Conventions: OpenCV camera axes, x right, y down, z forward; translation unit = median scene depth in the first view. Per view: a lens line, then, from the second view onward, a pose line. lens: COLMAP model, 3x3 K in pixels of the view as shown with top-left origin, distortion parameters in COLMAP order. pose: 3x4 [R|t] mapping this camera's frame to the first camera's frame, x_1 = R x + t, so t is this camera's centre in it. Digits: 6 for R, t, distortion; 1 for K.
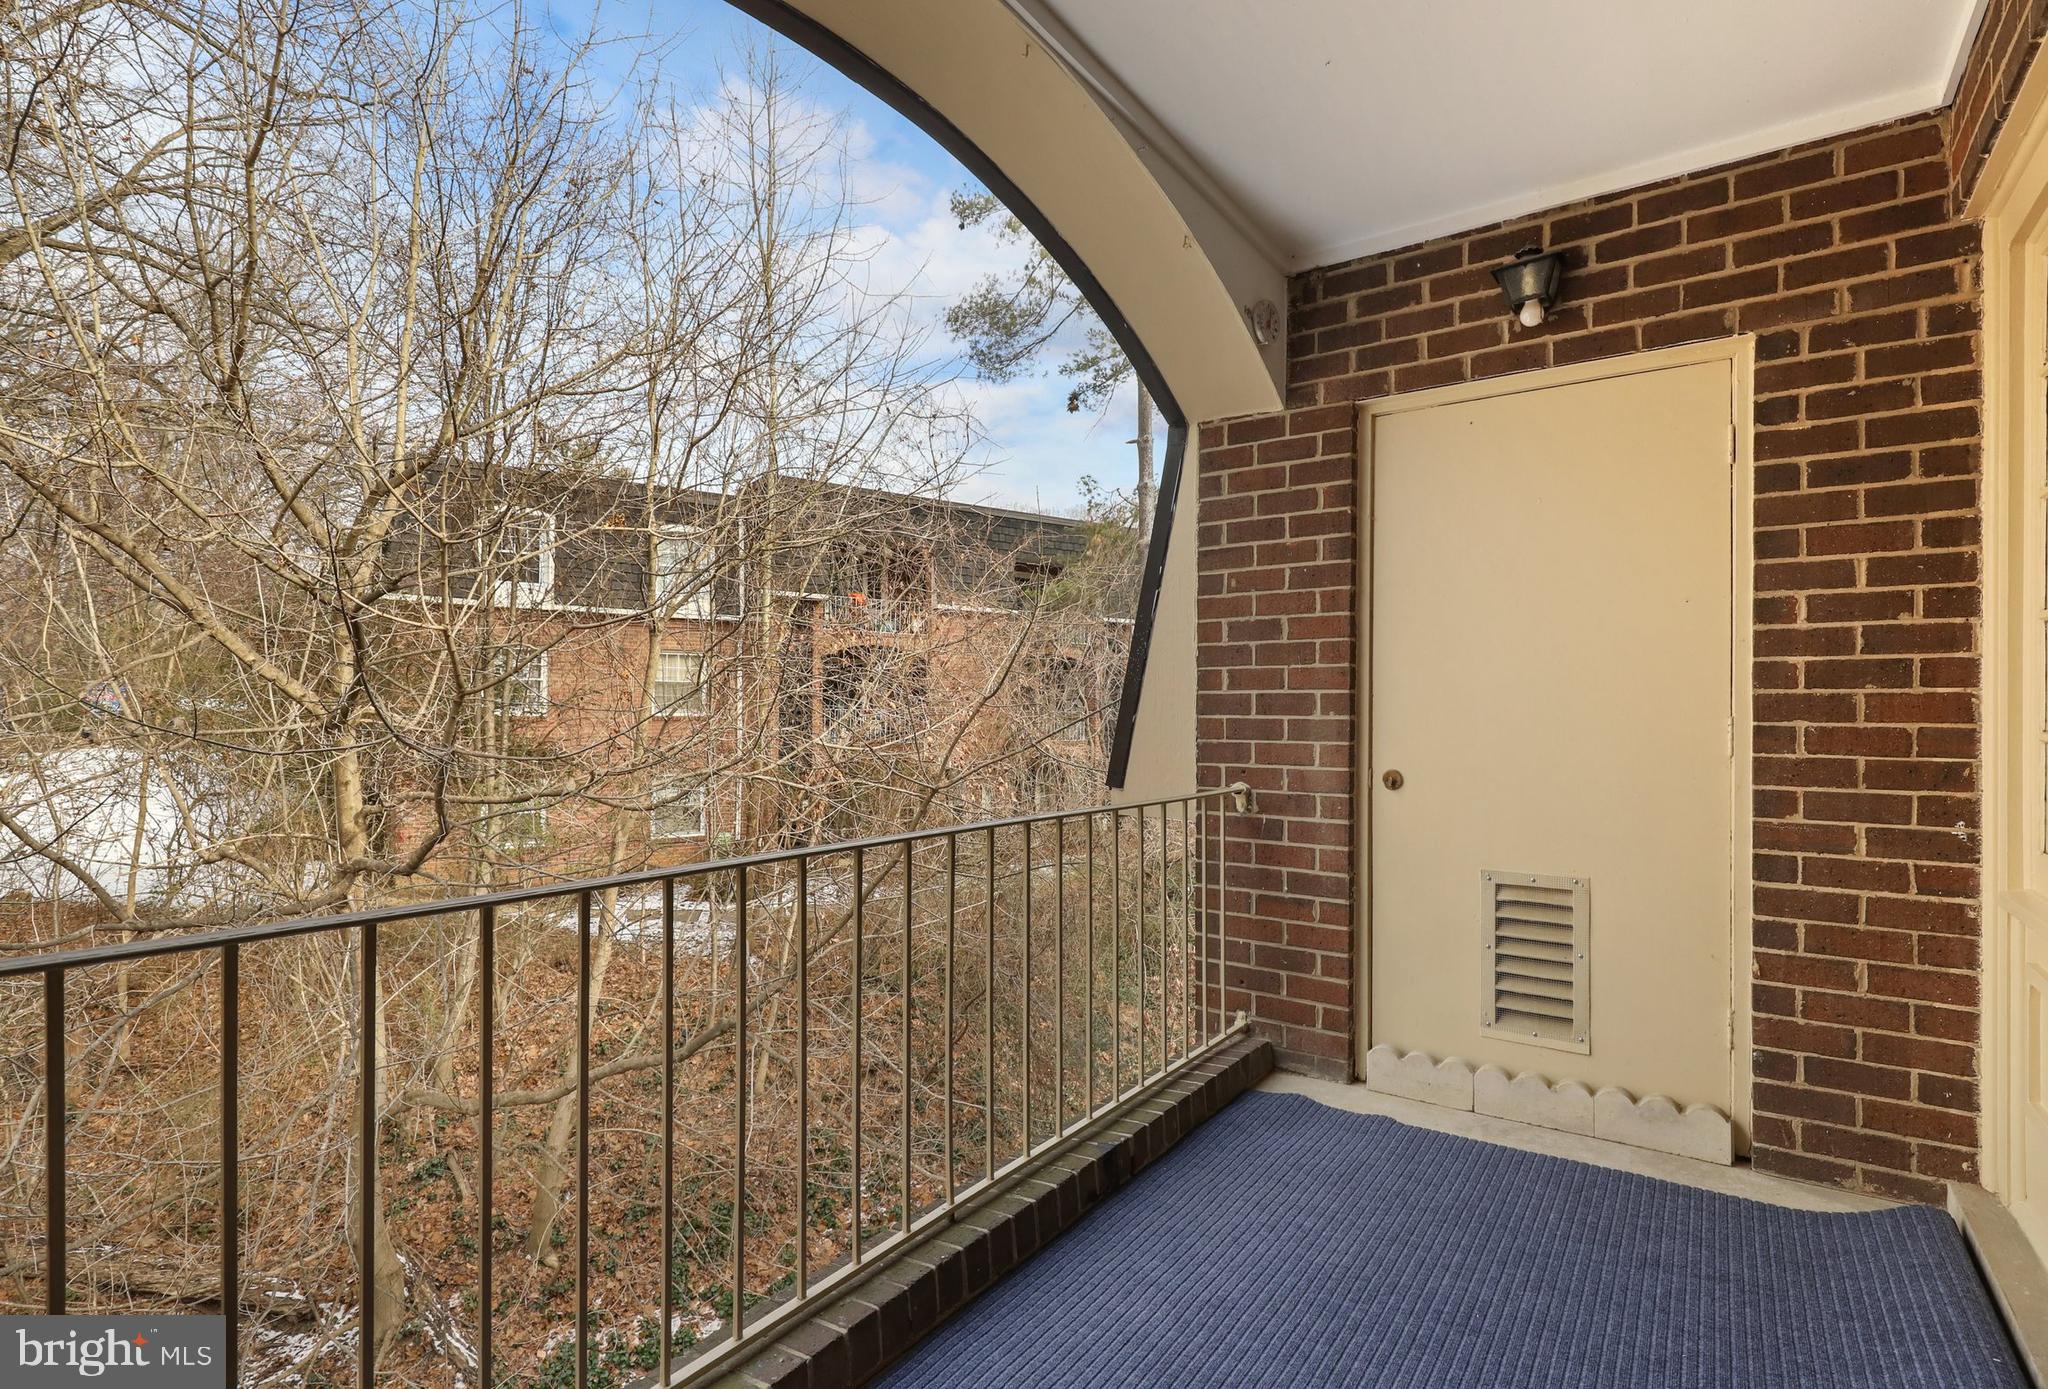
lens RADIAL K [[986.8, 0, 1031.1], [0, 986.8, 709.8], [0, 0, 1]] dist [0.001179, -0.000596]
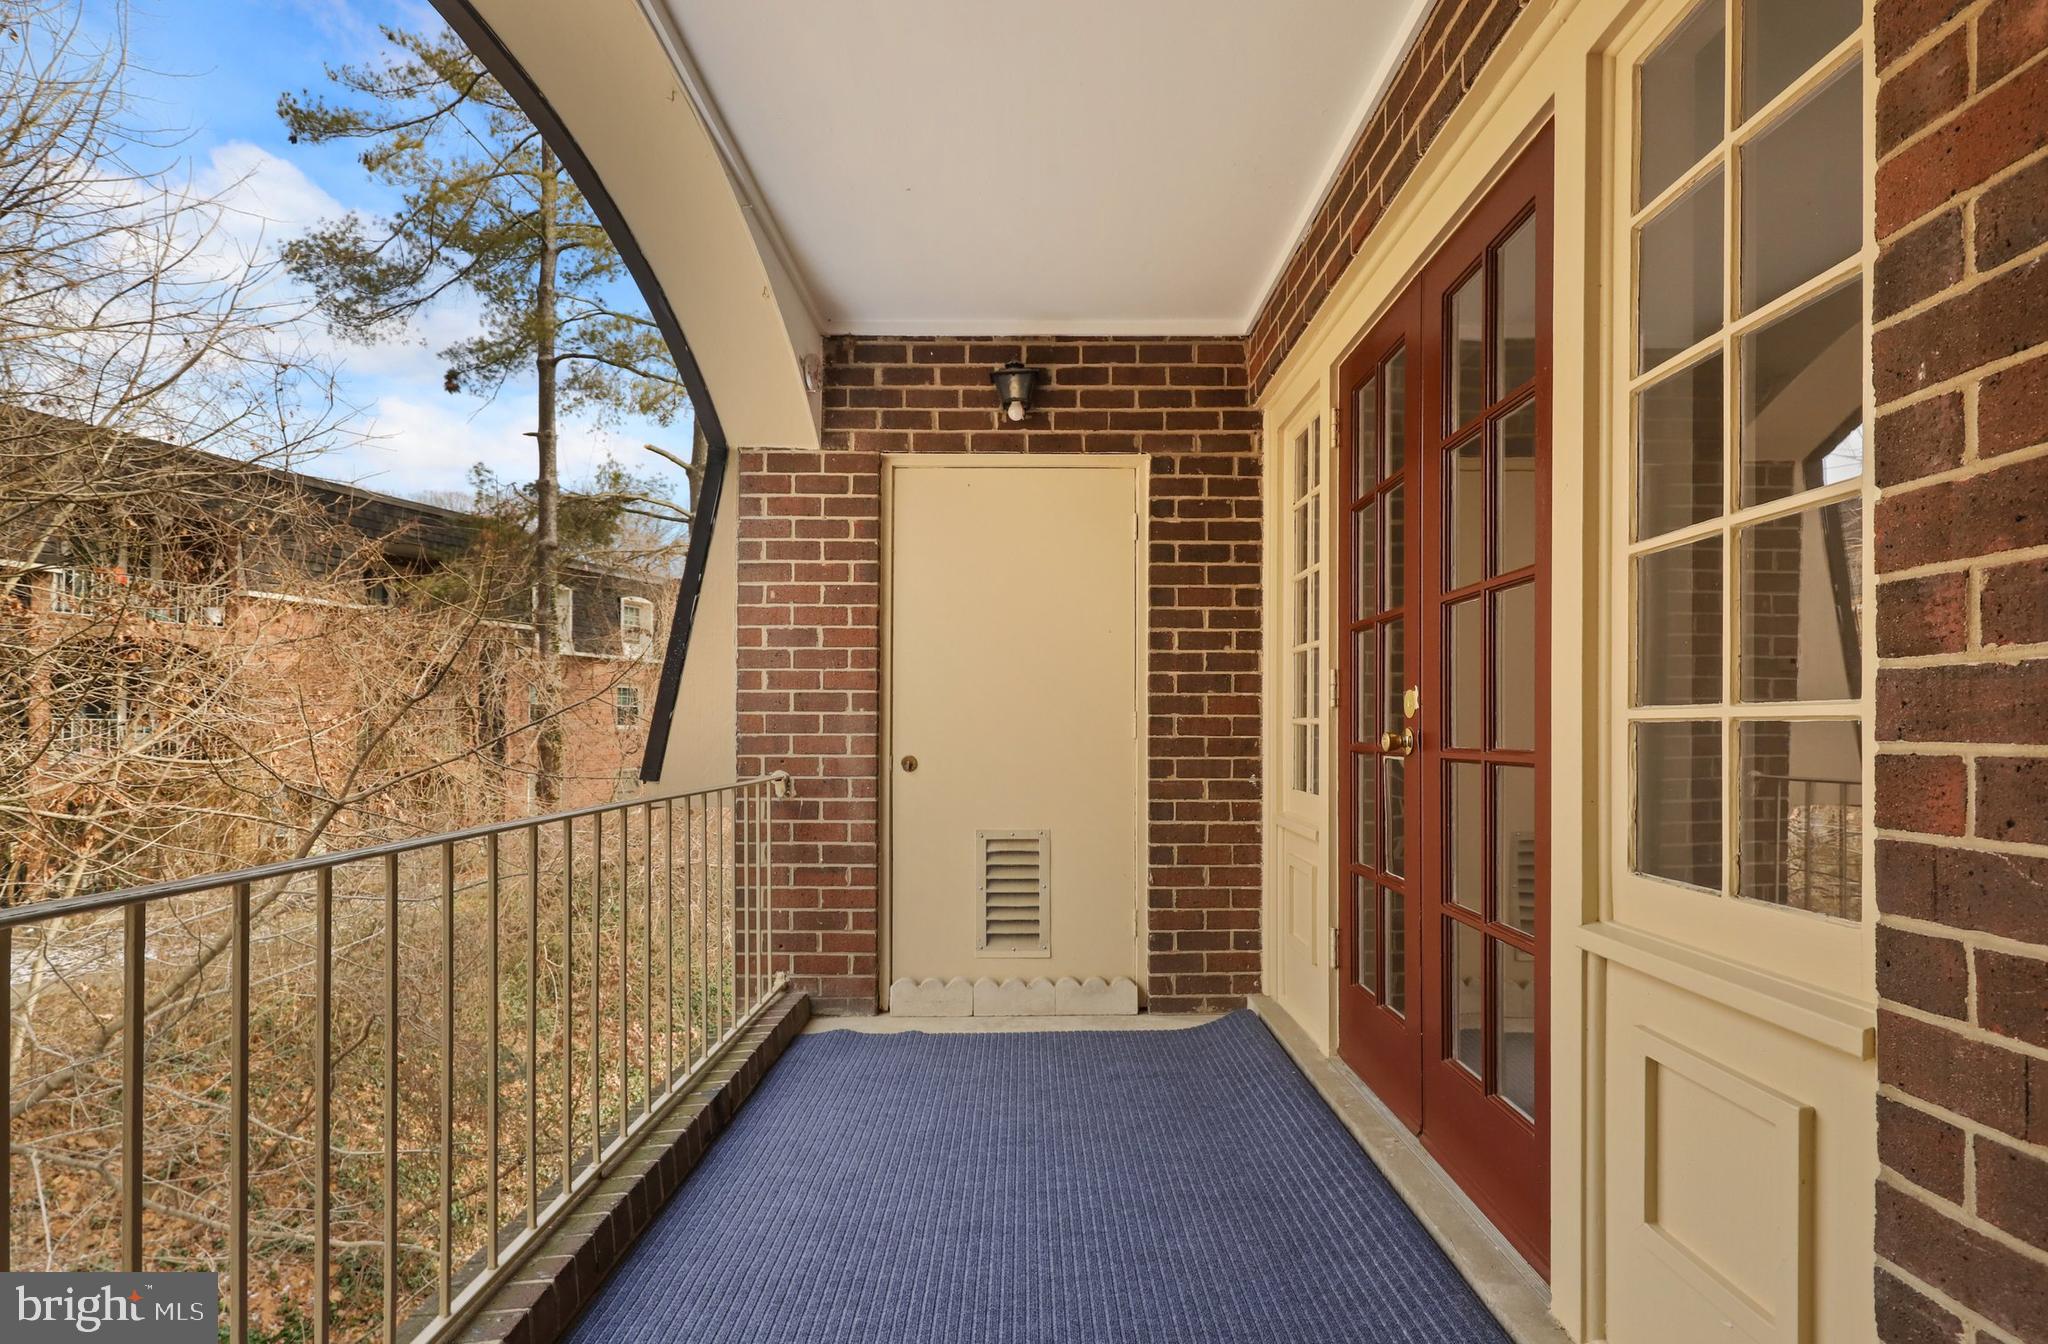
lens RADIAL K [[939.0, 0, 1017.6], [0, 939.0, 723.6], [0, 0, 1]] dist [0.001456, -0.000679]
pose [[0.830478, 0.000562, 0.557051, -0.200883], [-0.001213, 0.999999, 0.000799, 0.022343], [-0.557049, -0.001339, 0.830478, -0.061687]]
